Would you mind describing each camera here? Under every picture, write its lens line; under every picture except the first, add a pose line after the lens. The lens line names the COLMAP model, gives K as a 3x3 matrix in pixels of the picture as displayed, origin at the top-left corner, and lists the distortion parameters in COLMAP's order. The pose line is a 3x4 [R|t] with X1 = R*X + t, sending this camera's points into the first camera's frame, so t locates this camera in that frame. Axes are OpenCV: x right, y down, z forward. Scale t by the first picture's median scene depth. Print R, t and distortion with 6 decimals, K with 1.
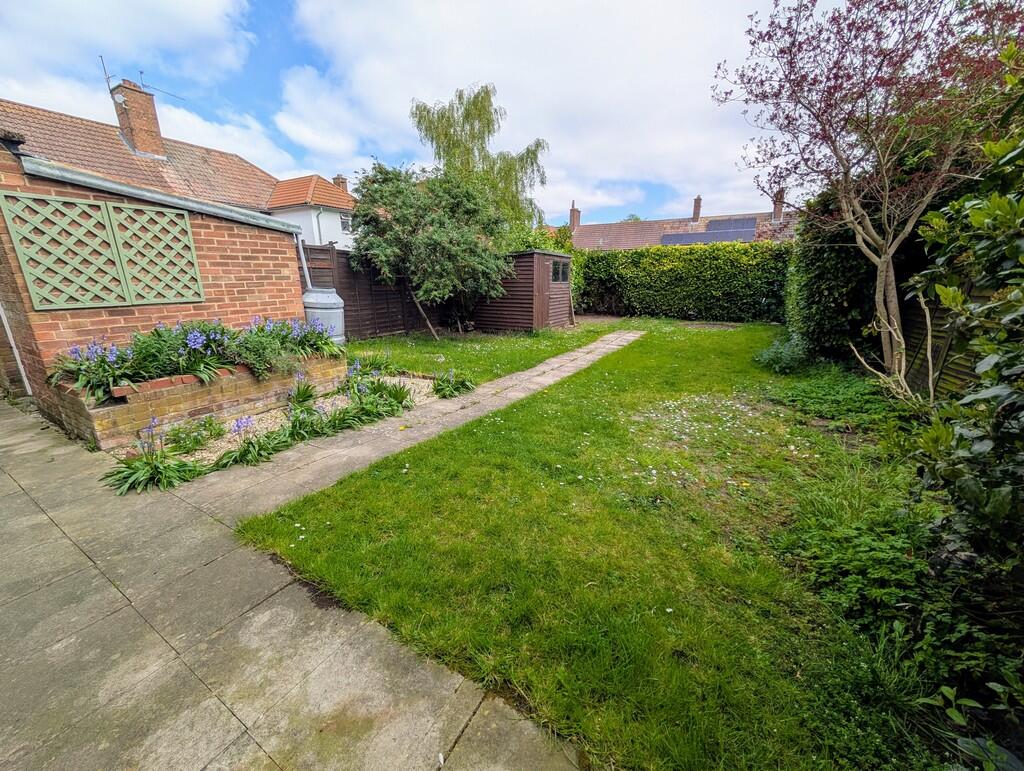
lens RADIAL K [[386.4, 0, 512.0], [0, 386.4, 385.5], [0, 0, 1]] dist [-0.001120, 0.000053]
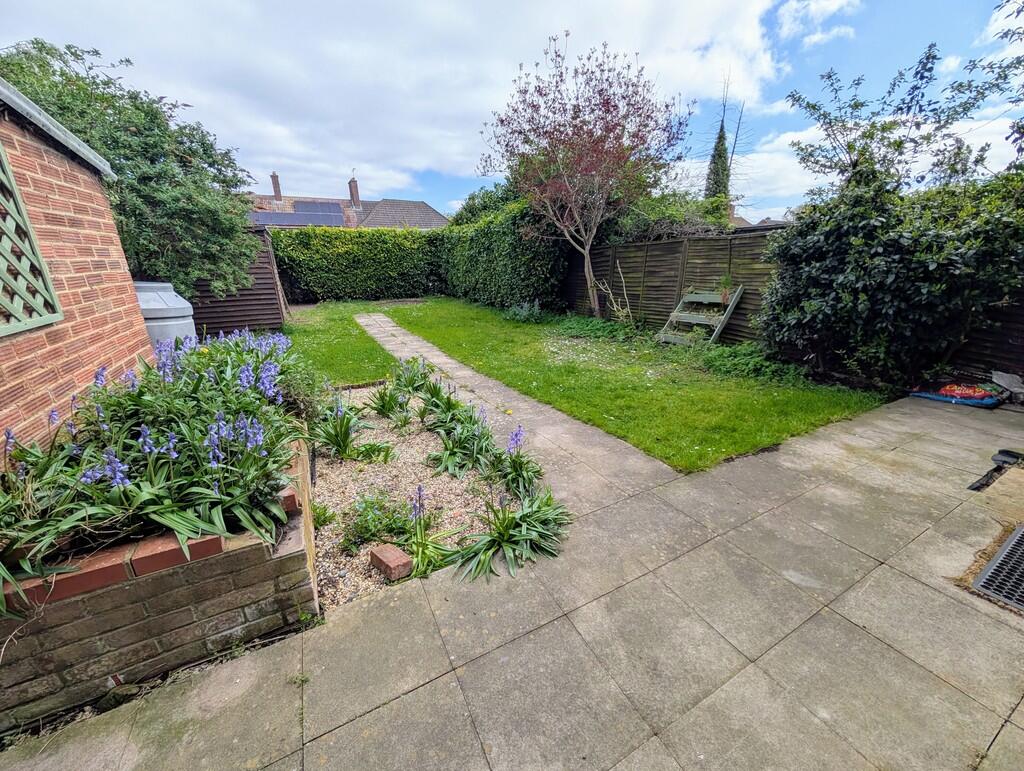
lens RADIAL K [[386.4, 0, 512.0], [0, 386.4, 385.5], [0, 0, 1]] dist [-0.001120, 0.000053]
pose [[0.535336, -0.268335, 0.800882, -0.274939], [0.234817, 0.958096, 0.164050, -0.030768], [-0.811342, 0.100239, 0.575913, 0.104708]]
